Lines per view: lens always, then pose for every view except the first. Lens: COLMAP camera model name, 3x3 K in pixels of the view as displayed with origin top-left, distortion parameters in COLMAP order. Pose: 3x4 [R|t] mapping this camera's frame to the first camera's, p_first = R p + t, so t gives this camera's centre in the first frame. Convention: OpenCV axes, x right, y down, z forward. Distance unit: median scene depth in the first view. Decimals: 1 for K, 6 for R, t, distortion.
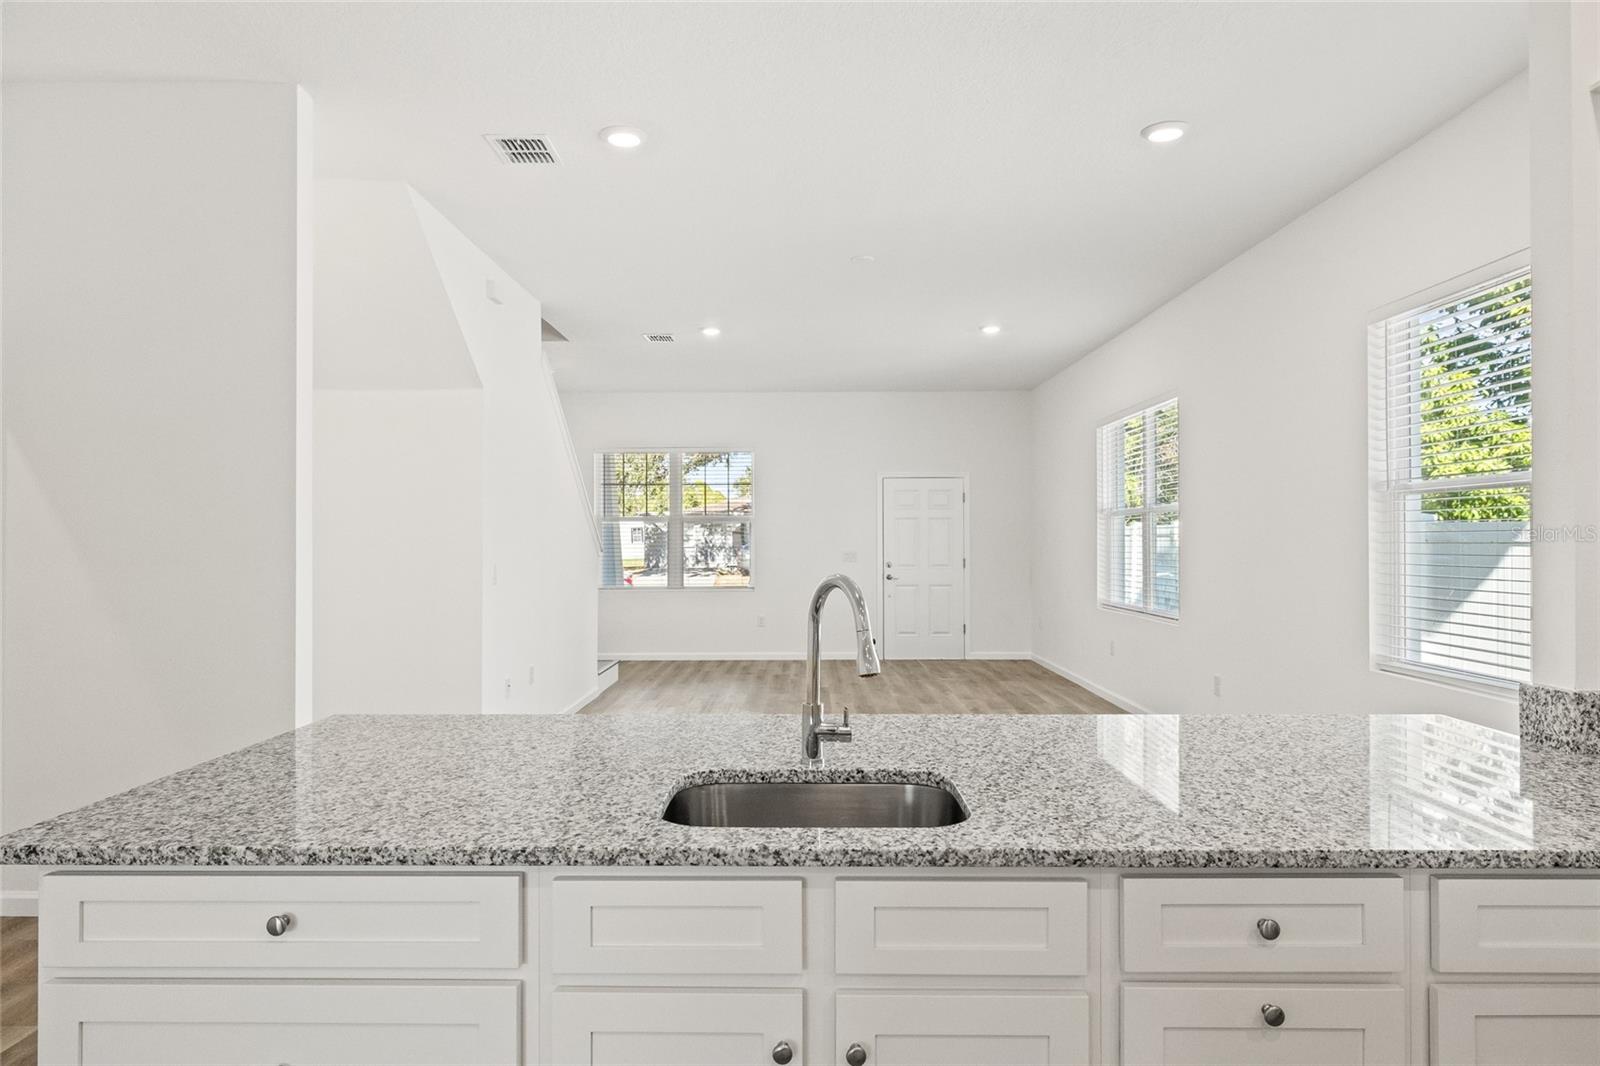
lens RADIAL K [[956.5, 0, 796.0], [0, 956.5, 540.8], [0, 0, 1]] dist [-0.005590, 0.000238]
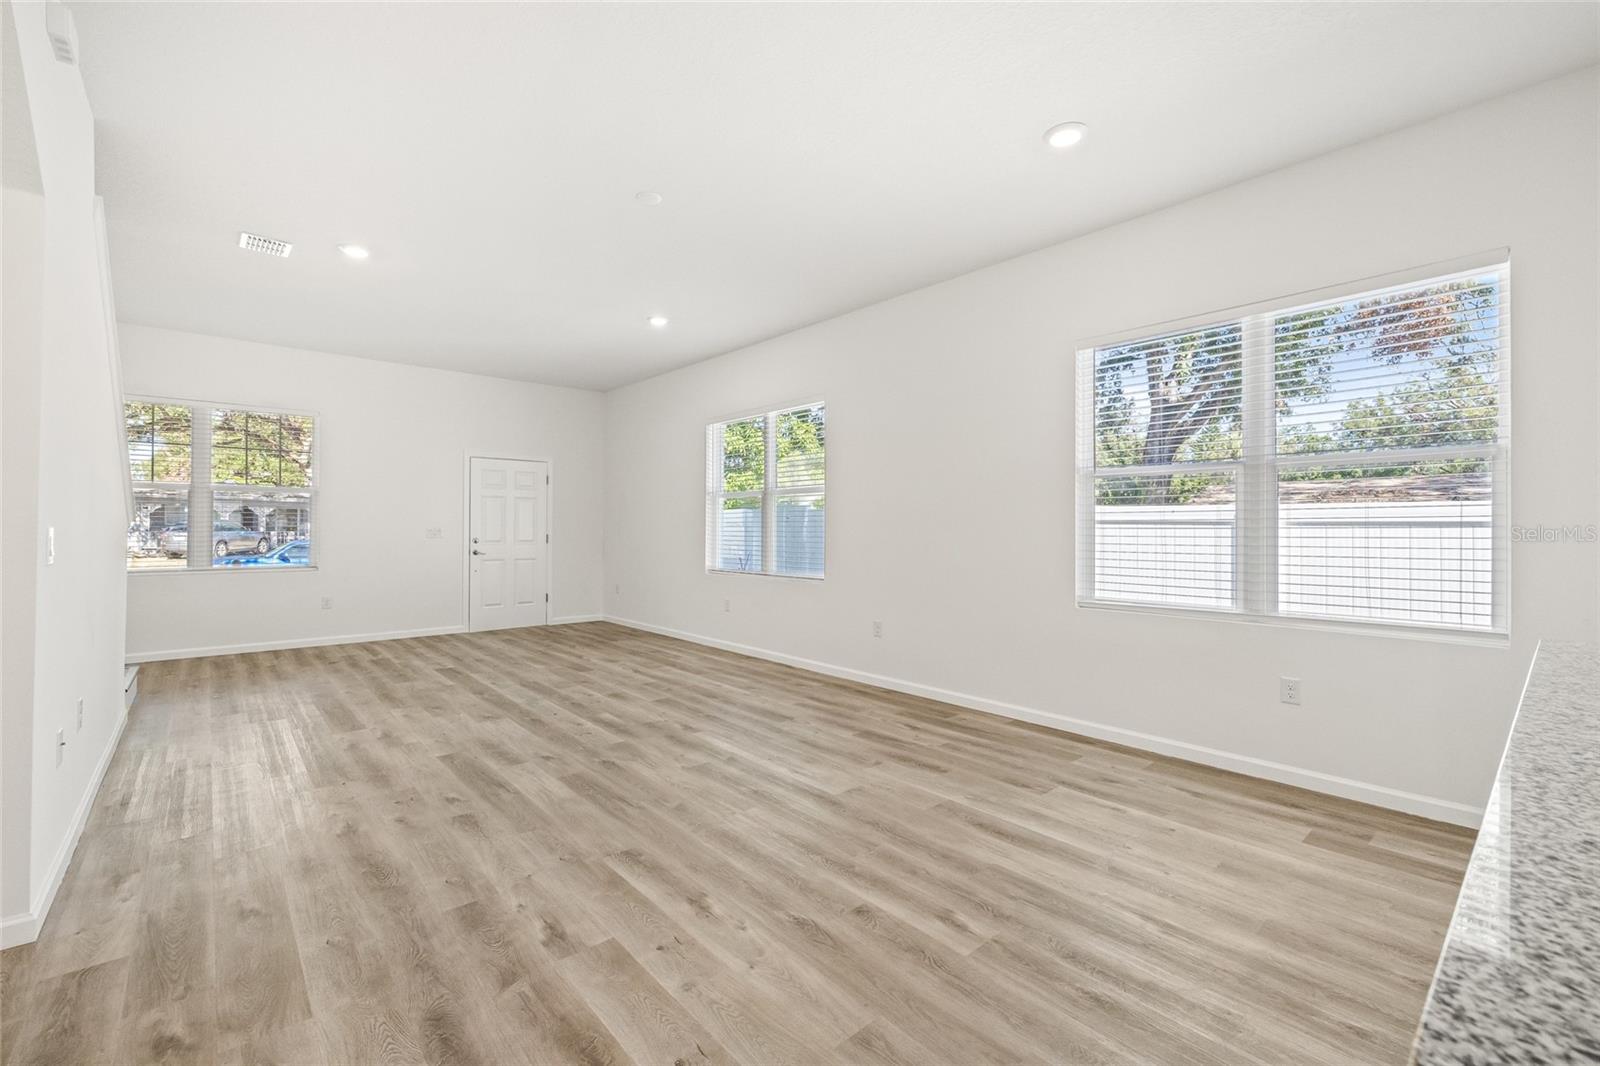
lens RADIAL K [[674.3, 0, 788.7], [0, 674.3, 529.7], [0, 0, 1]] dist [-0.000867, 0.000381]
pose [[0.751191, 0.003949, 0.660073, -0.162866], [-0.005470, 0.999985, 0.000243, 0.013983], [-0.660062, -0.003793, 0.751202, 0.281510]]
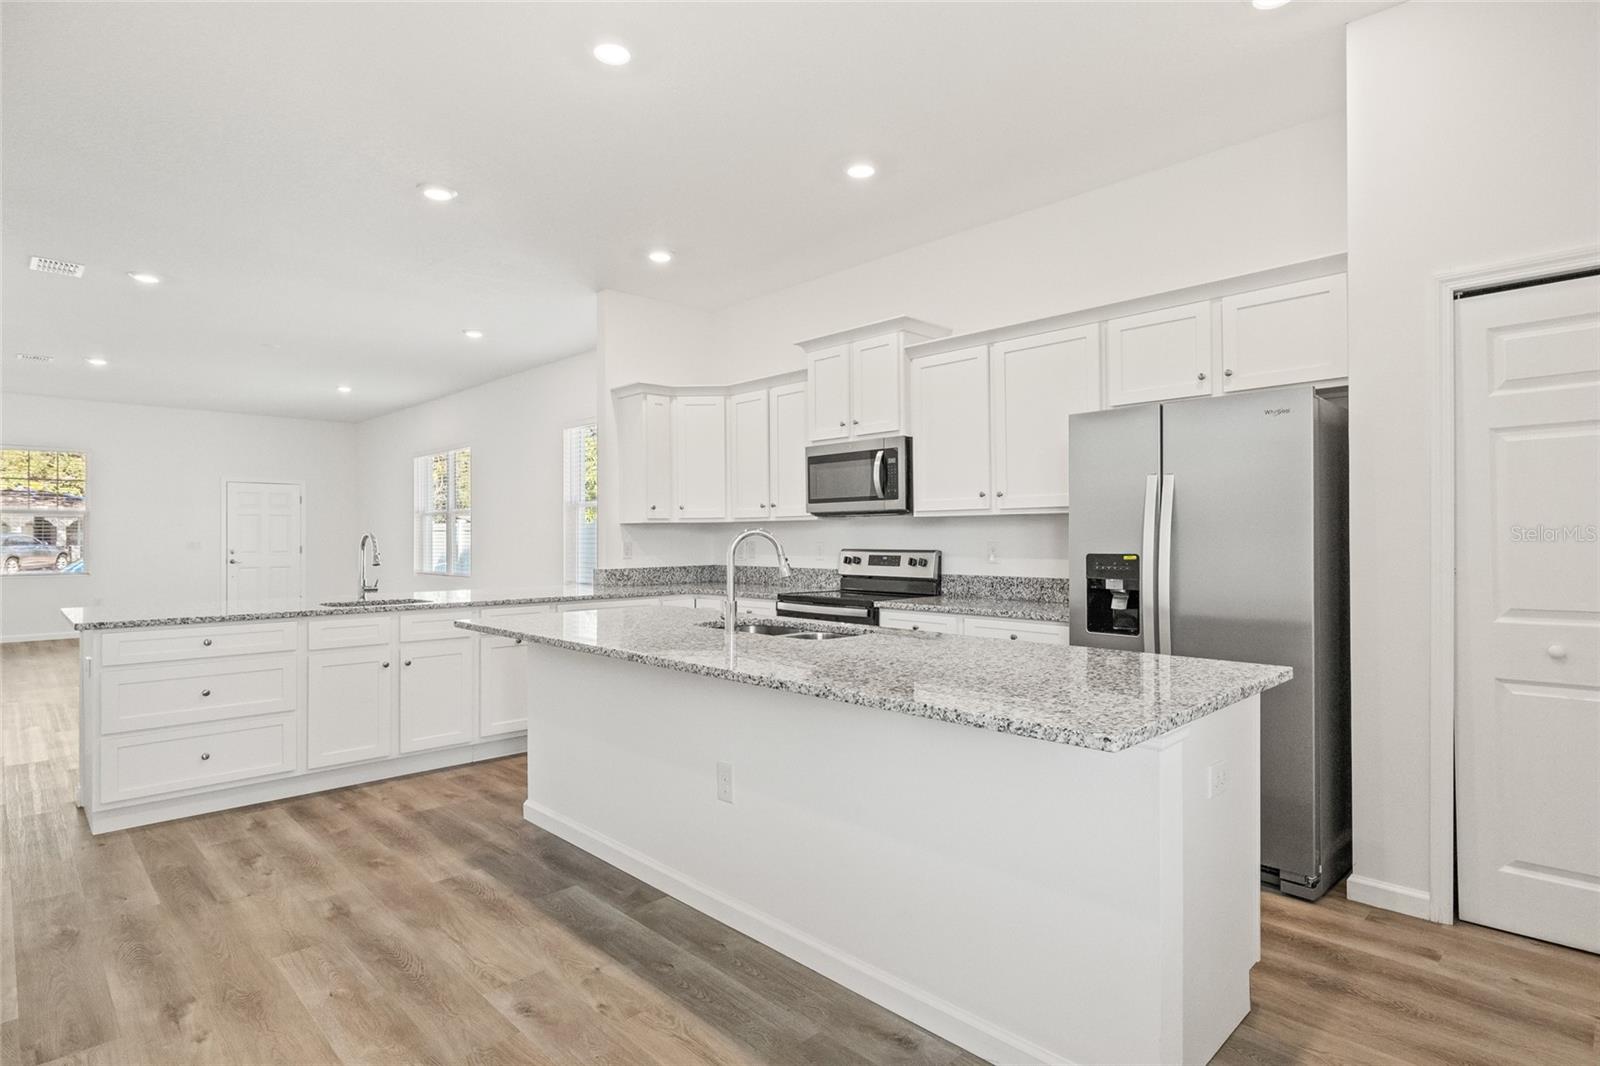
lens RADIAL K [[819.4, 0, 798.9], [0, 819.4, 531.3], [0, 0, 1]] dist [0.001199, -0.002199]
pose [[0.707078, 0.006070, 0.707110, -0.170190], [0.001226, 0.999951, -0.009810, 0.012452], [-0.707135, 0.007803, 0.707036, -0.349147]]
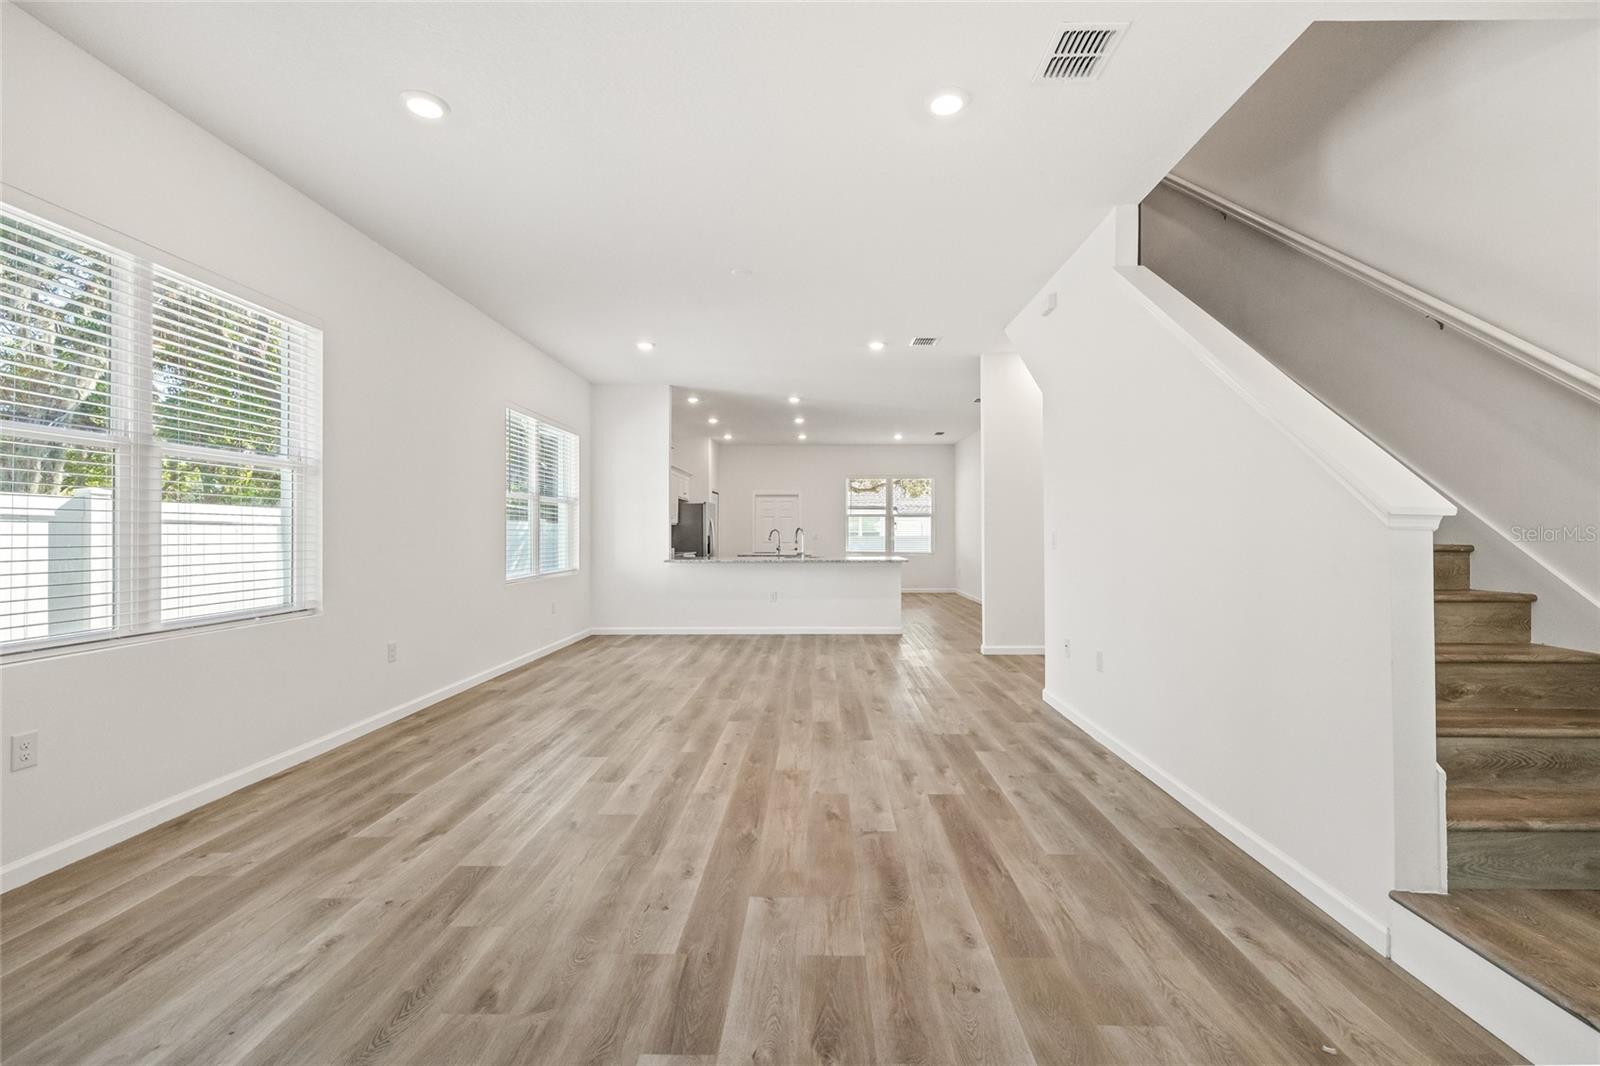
lens RADIAL K [[674.3, 0, 792.1], [0, 674.3, 529.4], [0, 0, 1]] dist [-0.000867, 0.000381]
pose [[-0.999585, 0.004120, 0.028507, -0.010214], [0.003991, 0.999981, -0.004594, 0.015353], [-0.028526, -0.004479, -0.999583, 1.191272]]
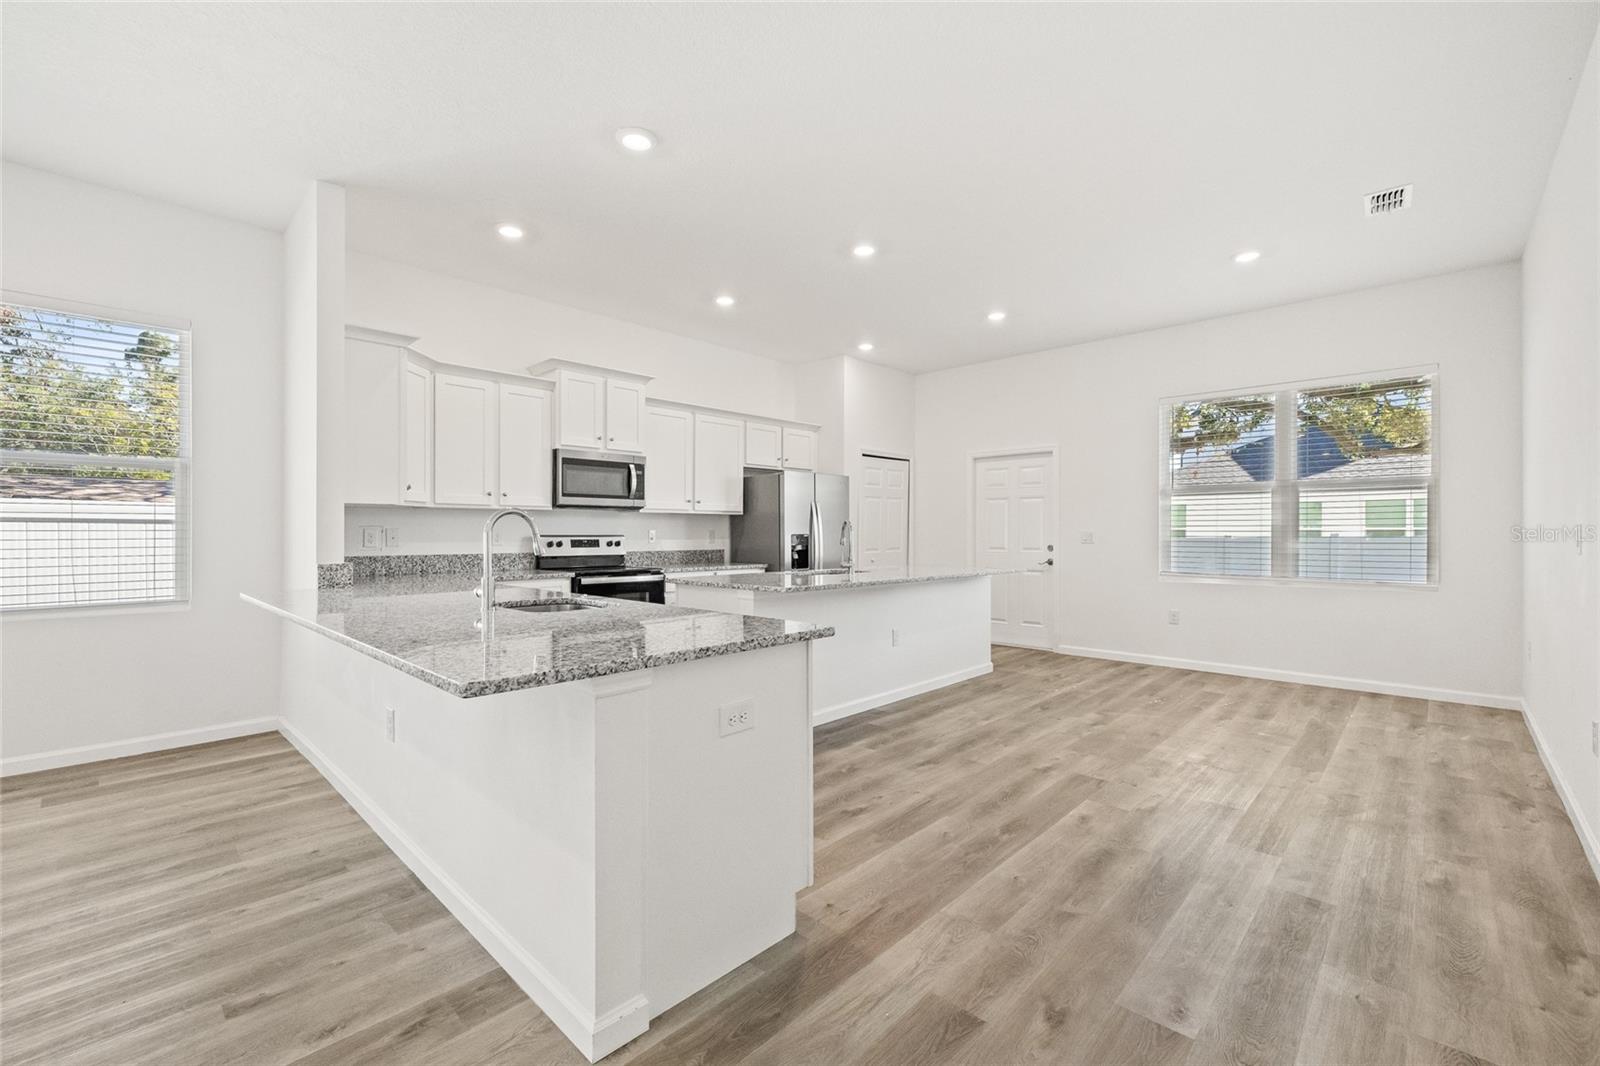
lens RADIAL K [[674.3, 0, 793.1], [0, 674.3, 534.3], [0, 0, 1]] dist [-0.000867, 0.000381]
pose [[-0.725978, -0.000471, 0.687717, -0.289817], [0.000992, 0.999998, 0.001731, 0.018180], [-0.687717, 0.001939, -0.725976, 0.343791]]
